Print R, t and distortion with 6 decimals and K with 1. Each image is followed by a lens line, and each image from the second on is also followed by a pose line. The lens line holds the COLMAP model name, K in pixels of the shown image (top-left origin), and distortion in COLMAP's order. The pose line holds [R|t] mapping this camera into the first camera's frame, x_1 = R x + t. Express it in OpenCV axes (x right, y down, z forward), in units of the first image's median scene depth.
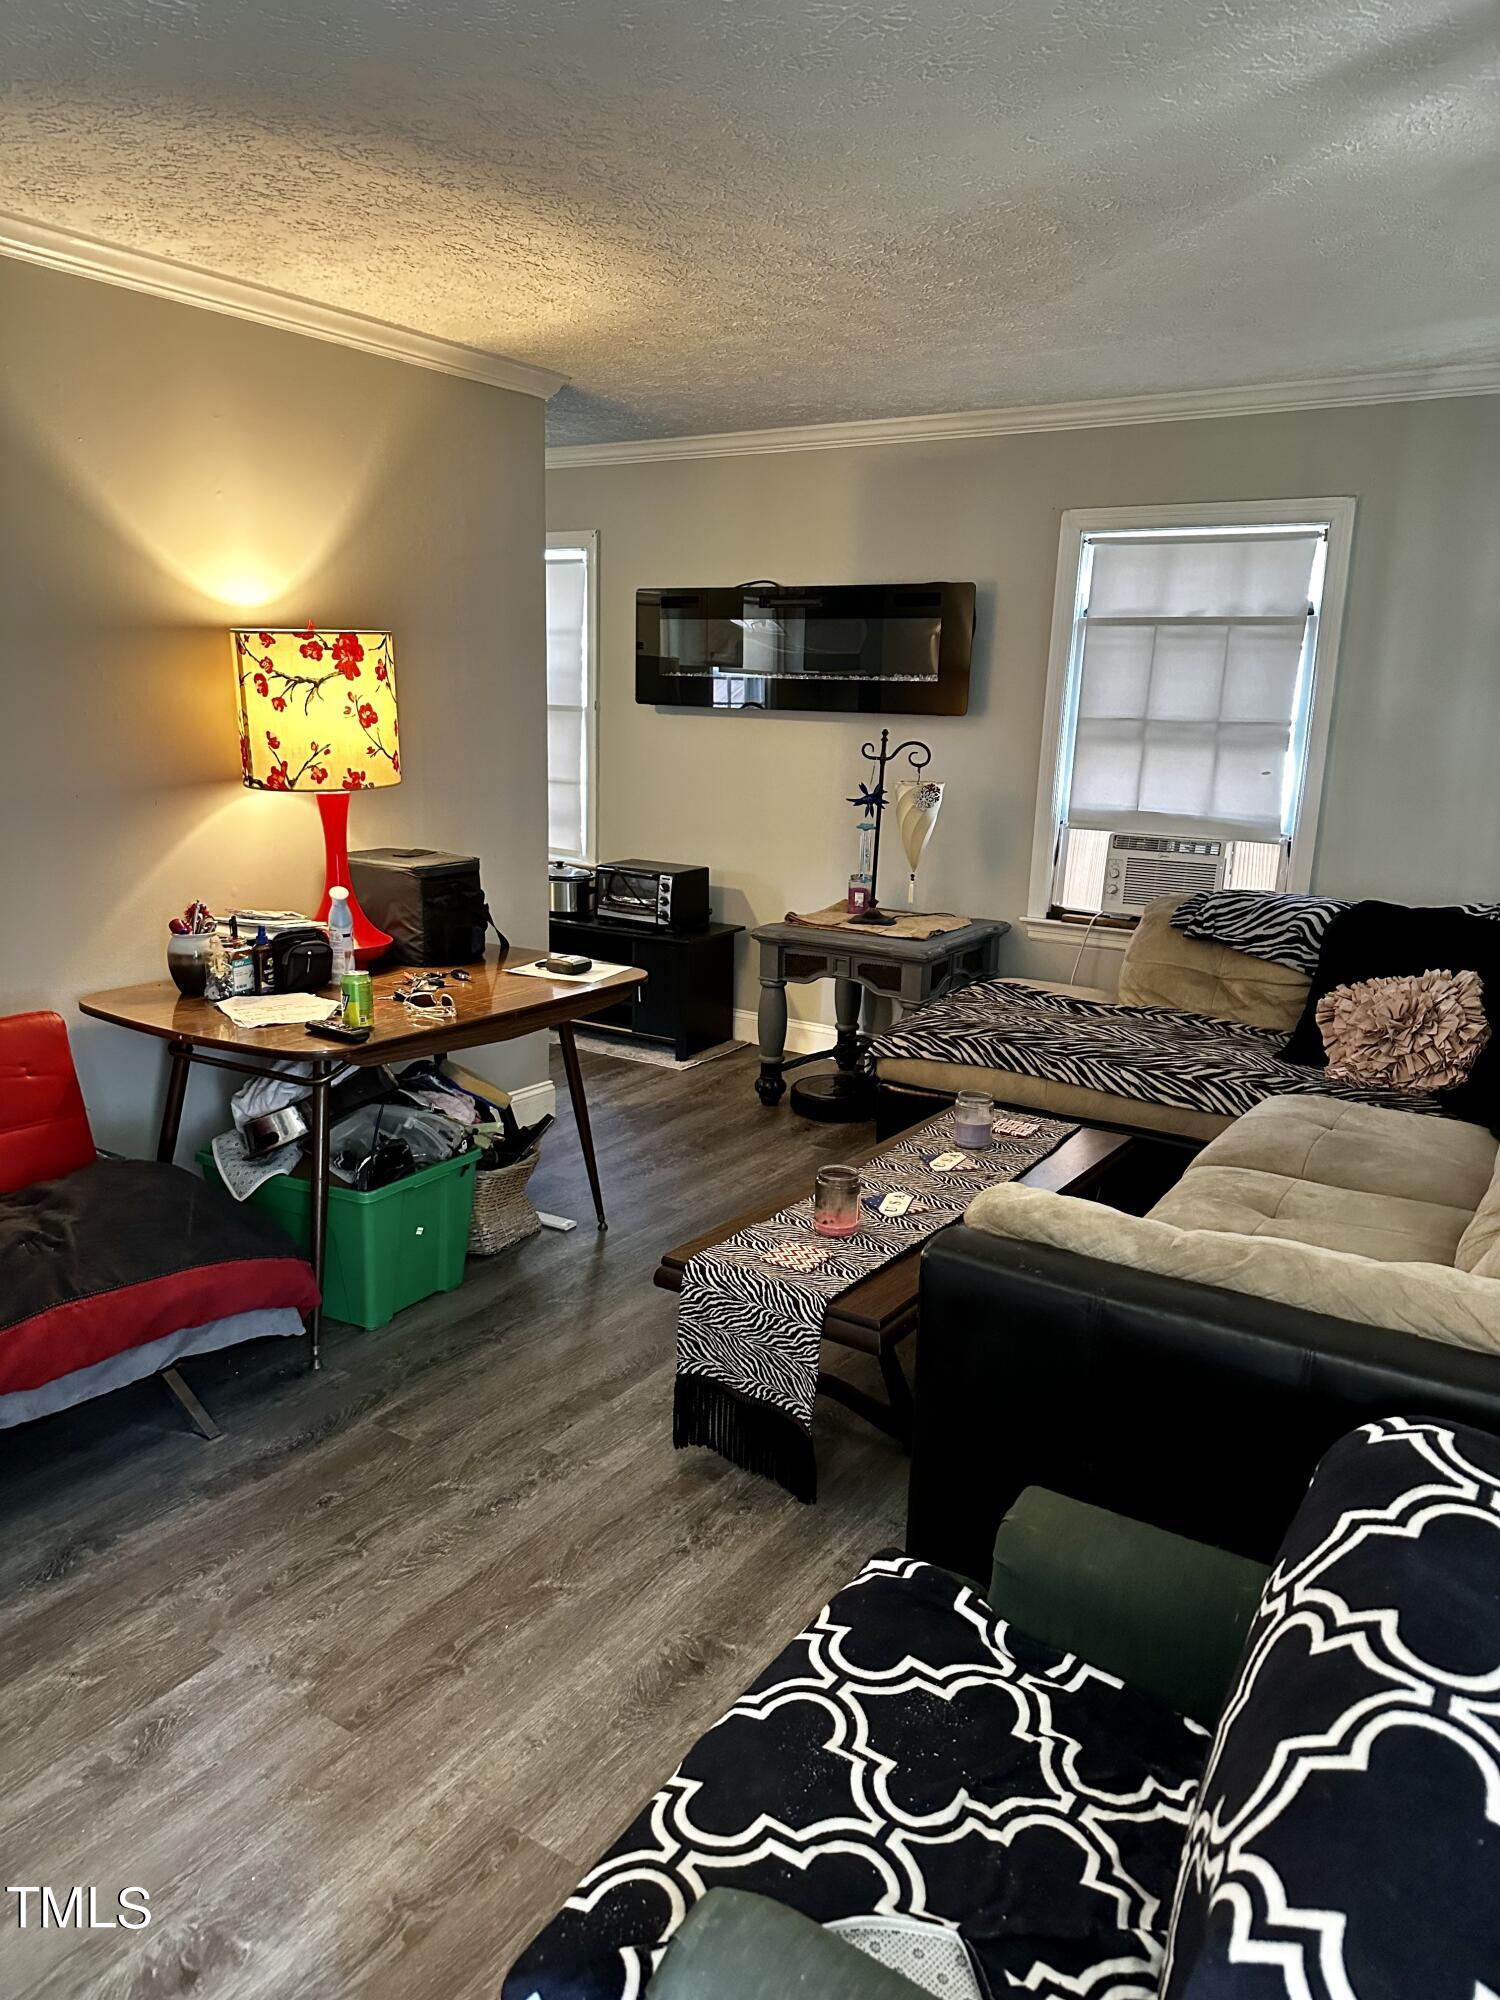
lens RADIAL K [[1437.8, 0, 750.0], [0, 1437.8, 1000.0], [0, 0, 1]] dist [0.000617, -0.000216]
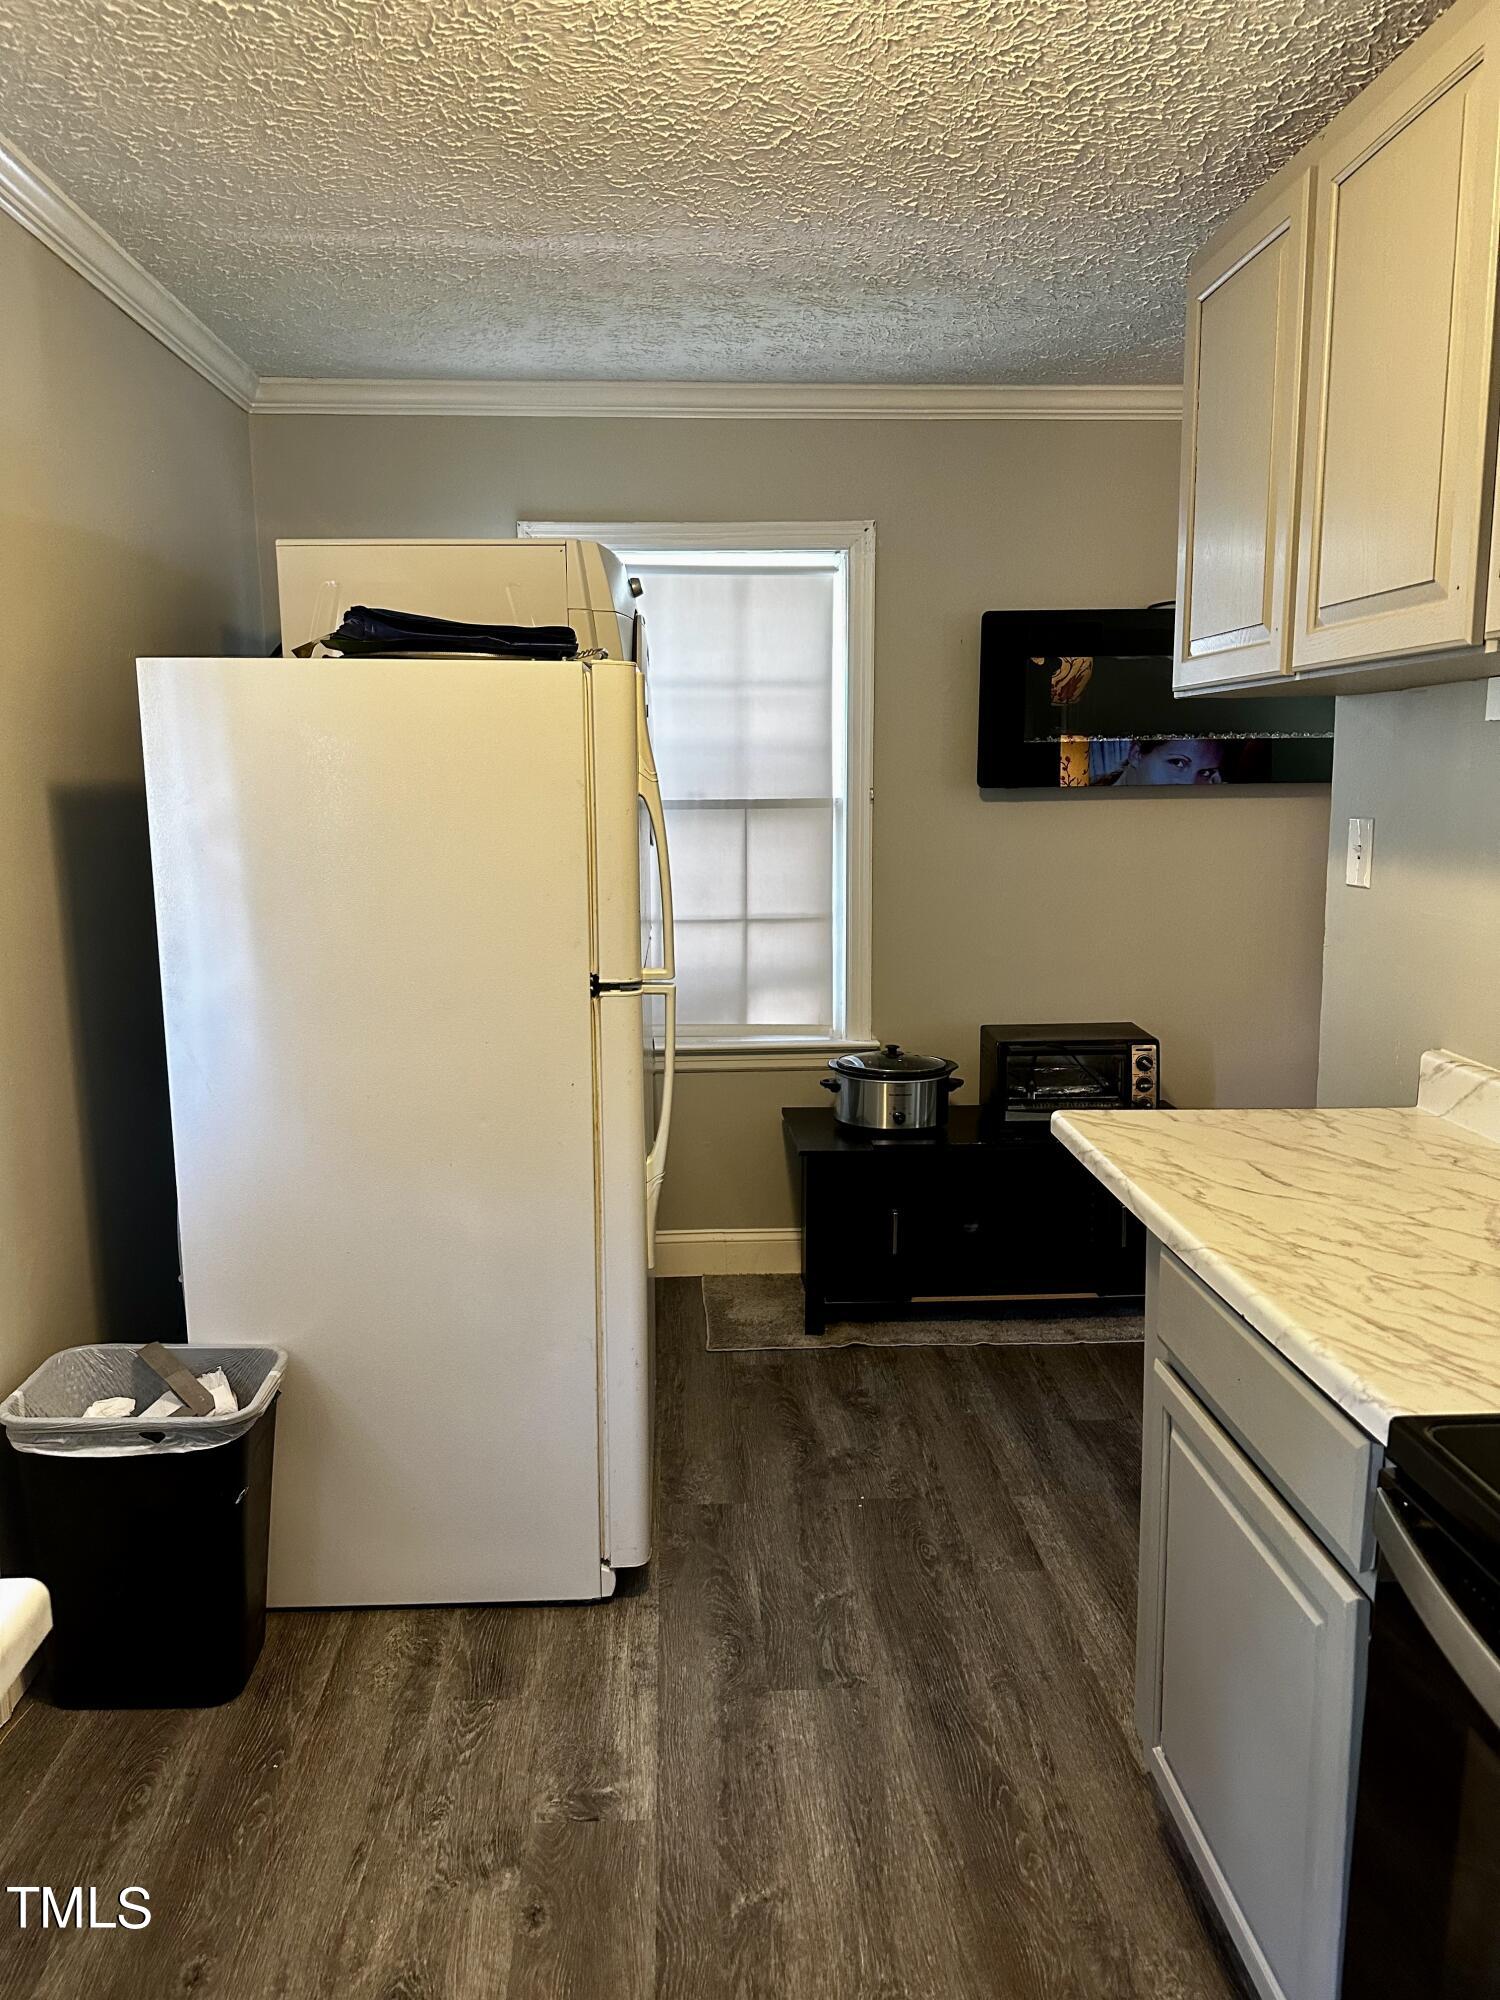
lens RADIAL K [[1437.8, 0, 750.0], [0, 1437.8, 1000.0], [0, 0, 1]] dist [0.000617, -0.000216]
pose [[0.794107, -0.146815, 0.589780, -0.558510], [0.166249, 0.985848, 0.021564, -0.143010], [-0.584599, 0.080926, 0.807276, 0.543595]]
